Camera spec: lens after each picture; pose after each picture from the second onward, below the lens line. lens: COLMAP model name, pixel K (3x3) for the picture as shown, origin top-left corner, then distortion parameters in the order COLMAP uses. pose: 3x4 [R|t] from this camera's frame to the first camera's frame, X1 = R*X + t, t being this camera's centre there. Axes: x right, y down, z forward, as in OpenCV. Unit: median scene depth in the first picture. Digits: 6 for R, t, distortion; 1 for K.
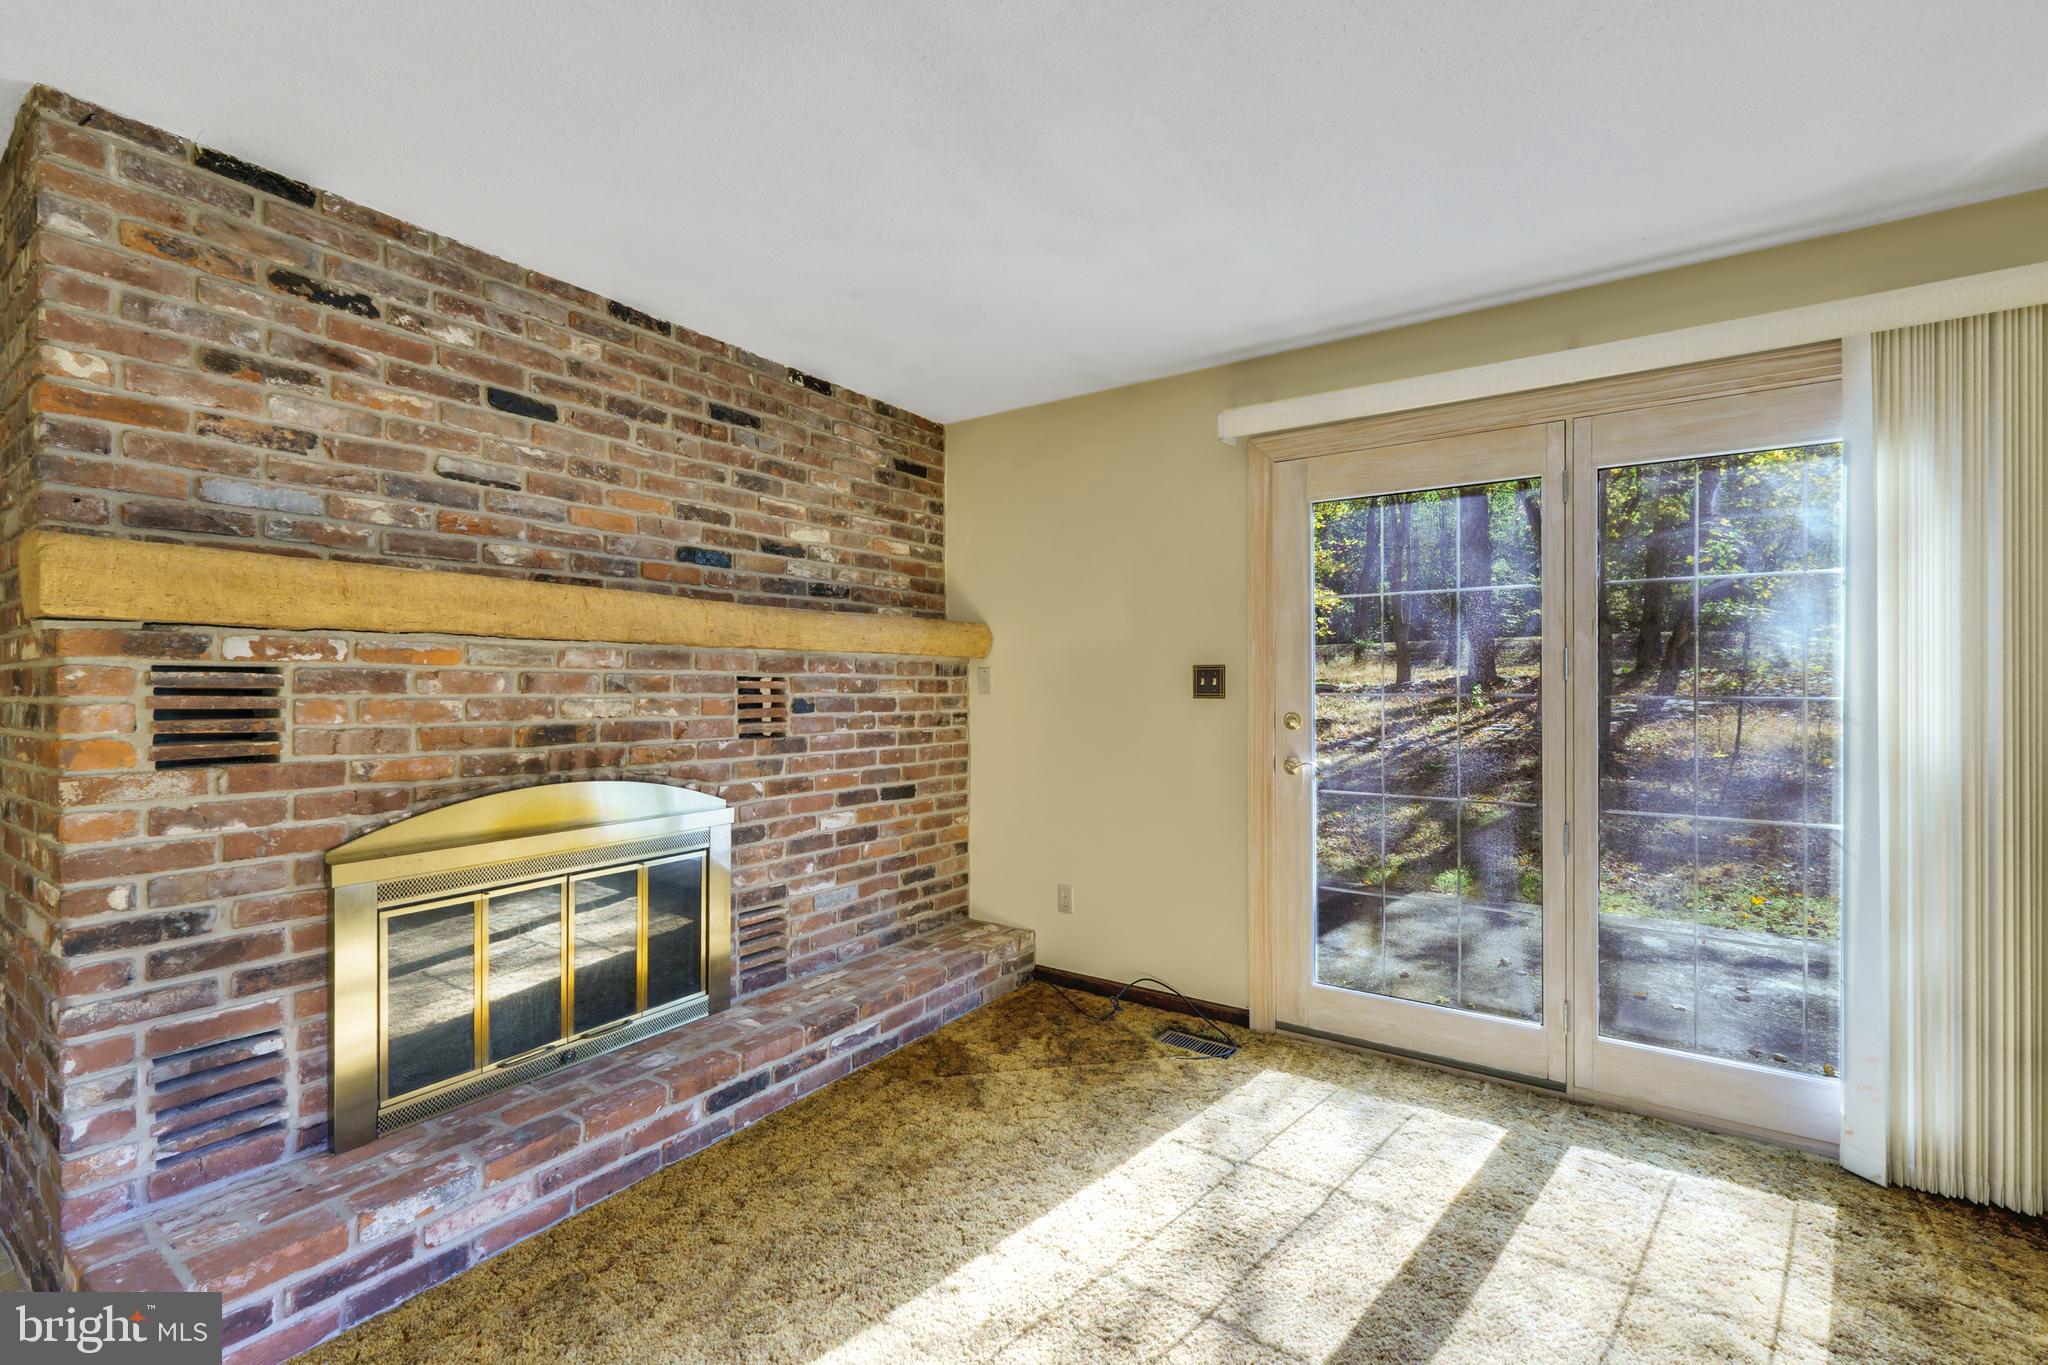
lens RADIAL K [[879.0, 0, 1038.3], [0, 879.0, 687.3], [0, 0, 1]] dist [0.006269, -0.001218]
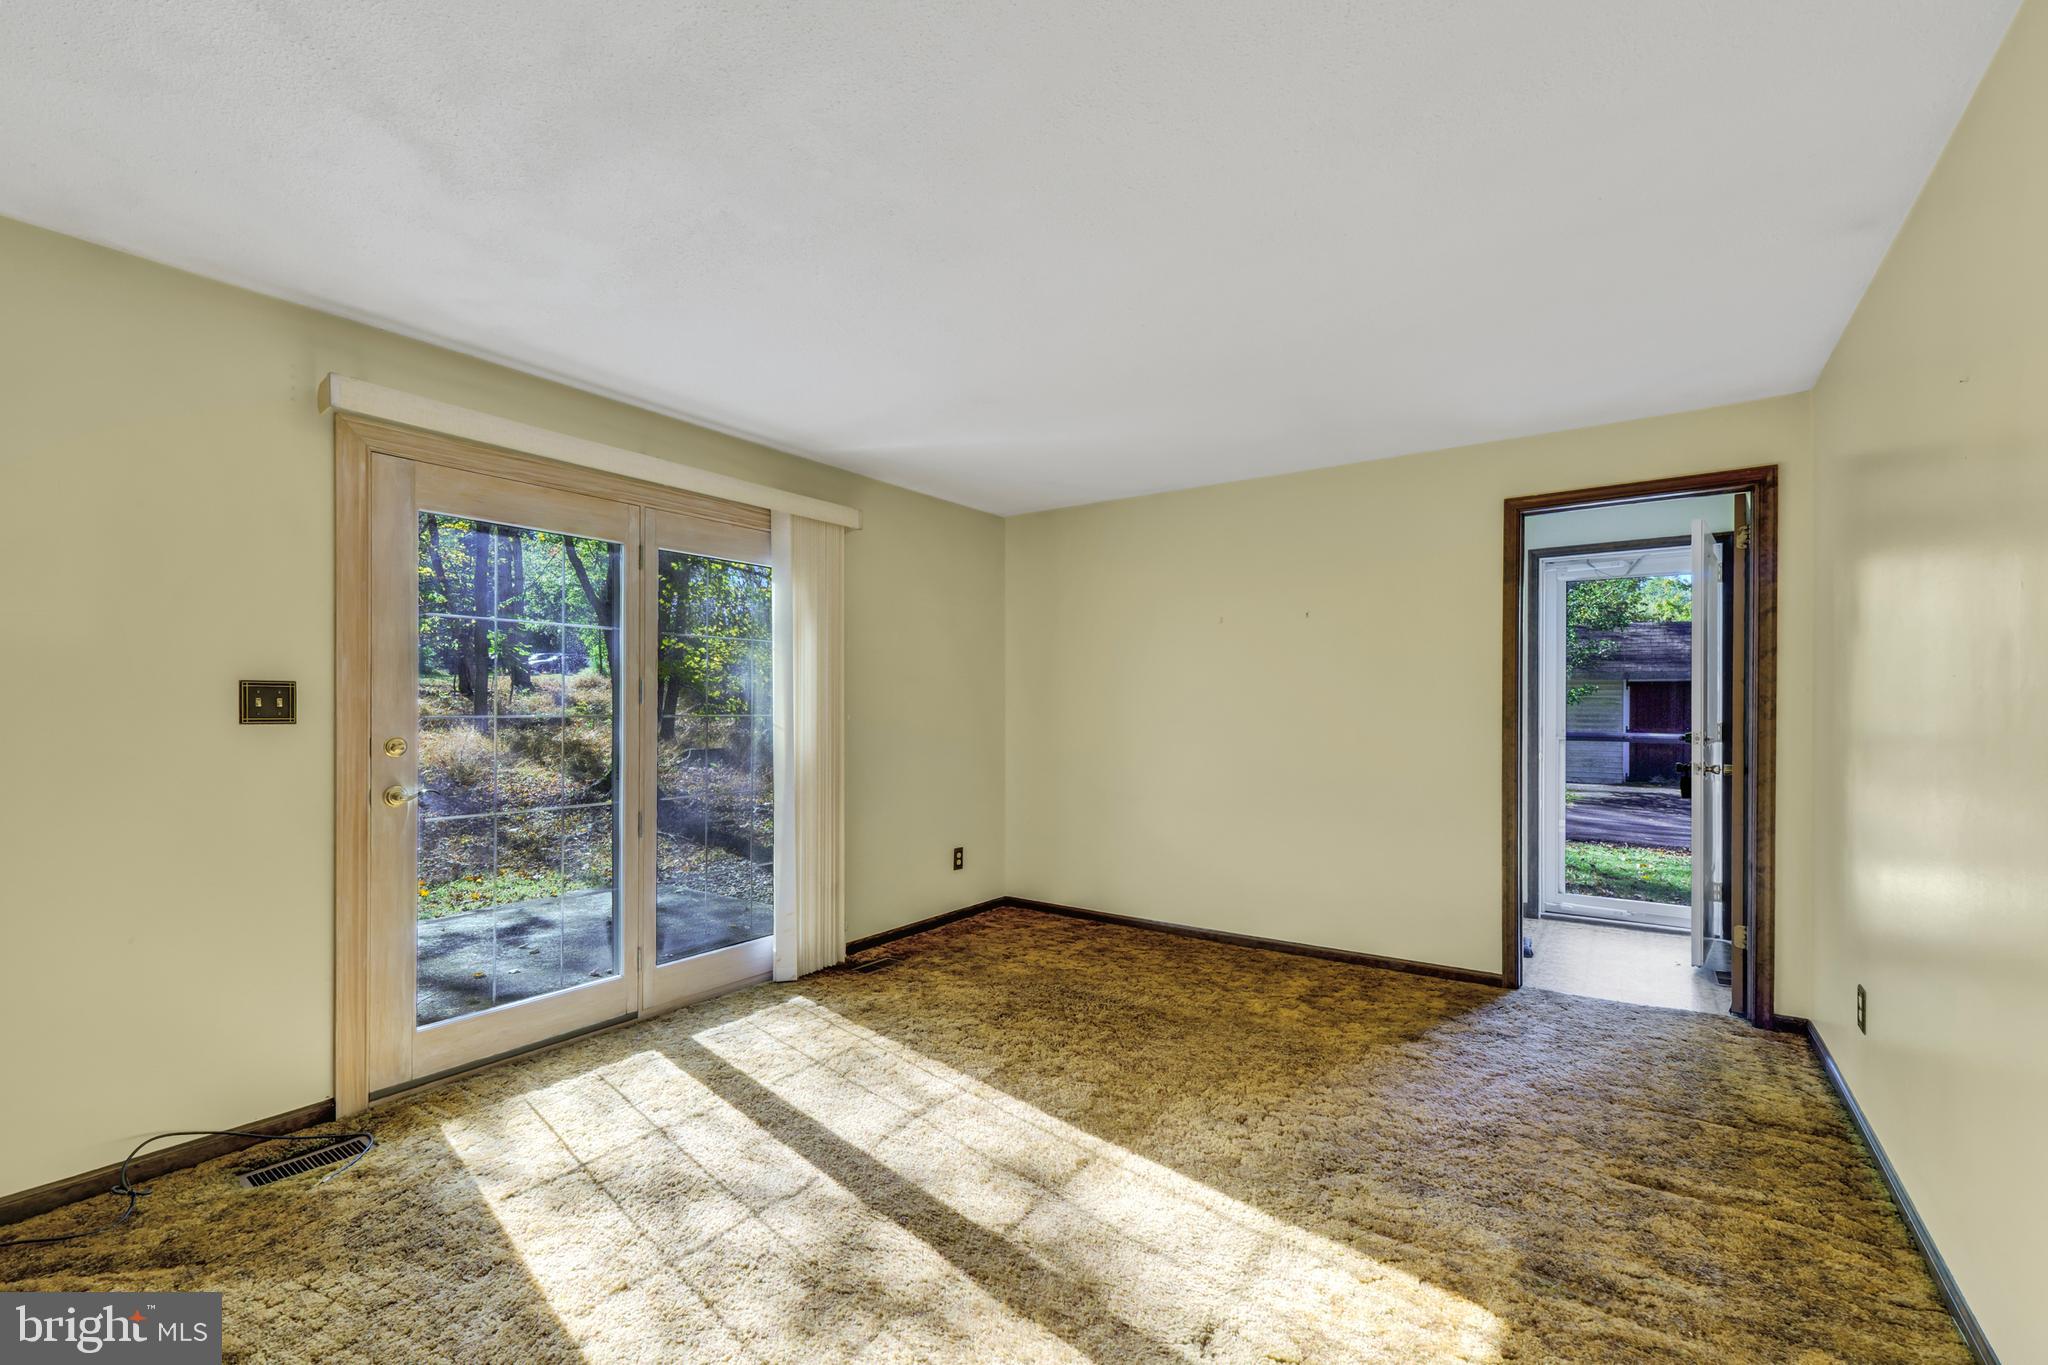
lens RADIAL K [[879.0, 0, 1028.3], [0, 879.0, 702.9], [0, 0, 1]] dist [0.006269, -0.001218]
pose [[0.014992, 0.005304, 0.999874, -0.785453], [0.000951, 0.999985, -0.005319, -0.001731], [-0.999887, 0.001031, 0.014986, 0.443680]]
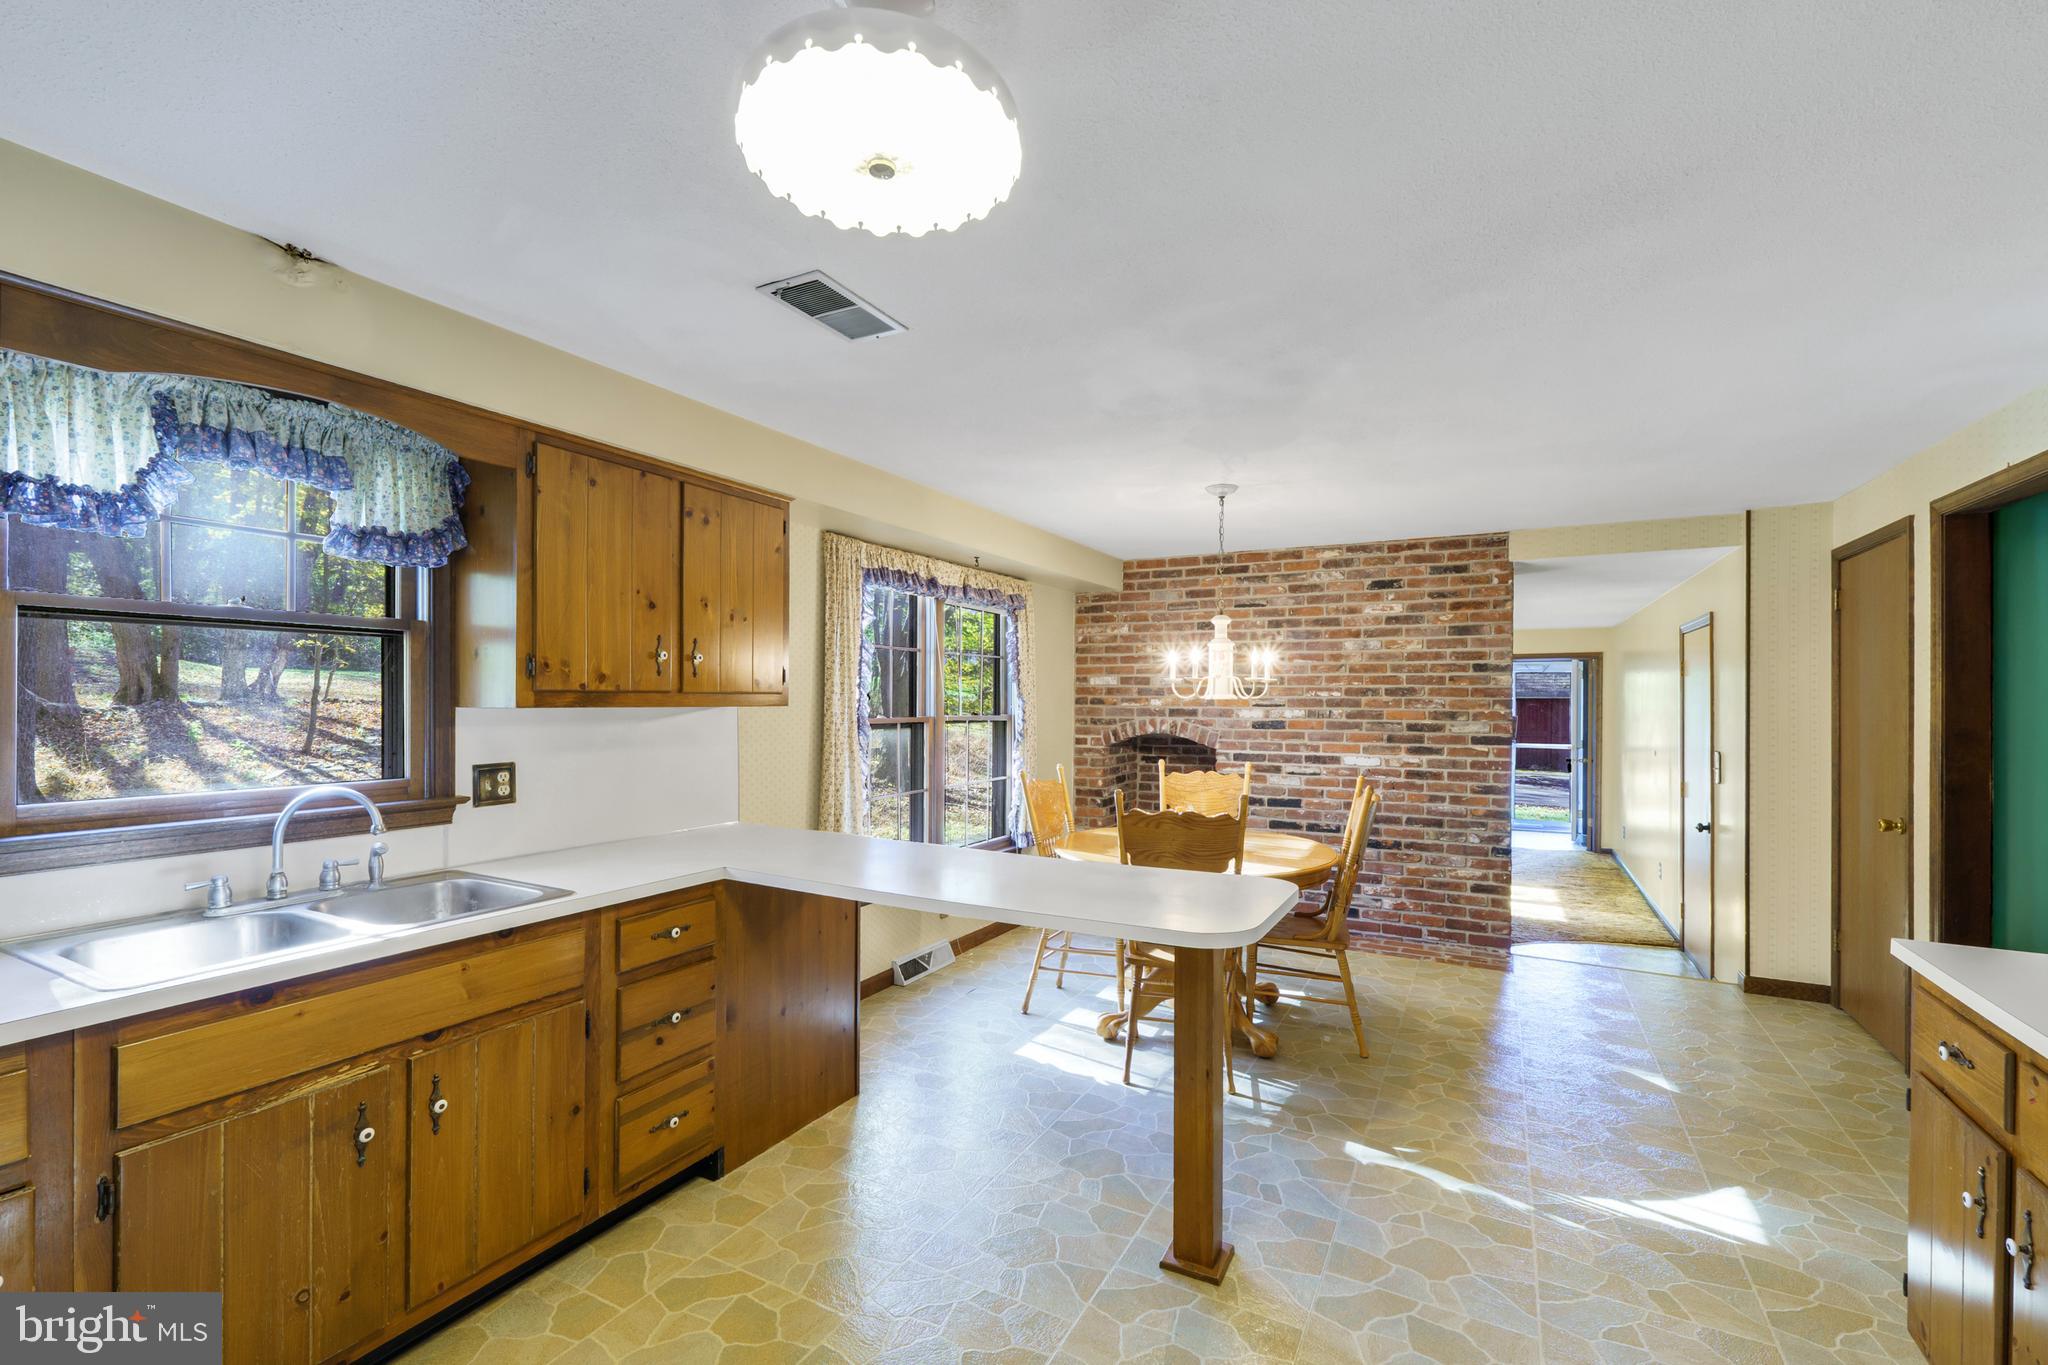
lens RADIAL K [[879.0, 0, 1033.0], [0, 879.0, 697.1], [0, 0, 1]] dist [0.006269, -0.001218]
pose [[-0.103422, -0.001567, 0.994636, -2.888794], [-0.001418, 0.999998, 0.001428, -0.180946], [-0.994637, -0.001263, -0.103424, 2.111610]]
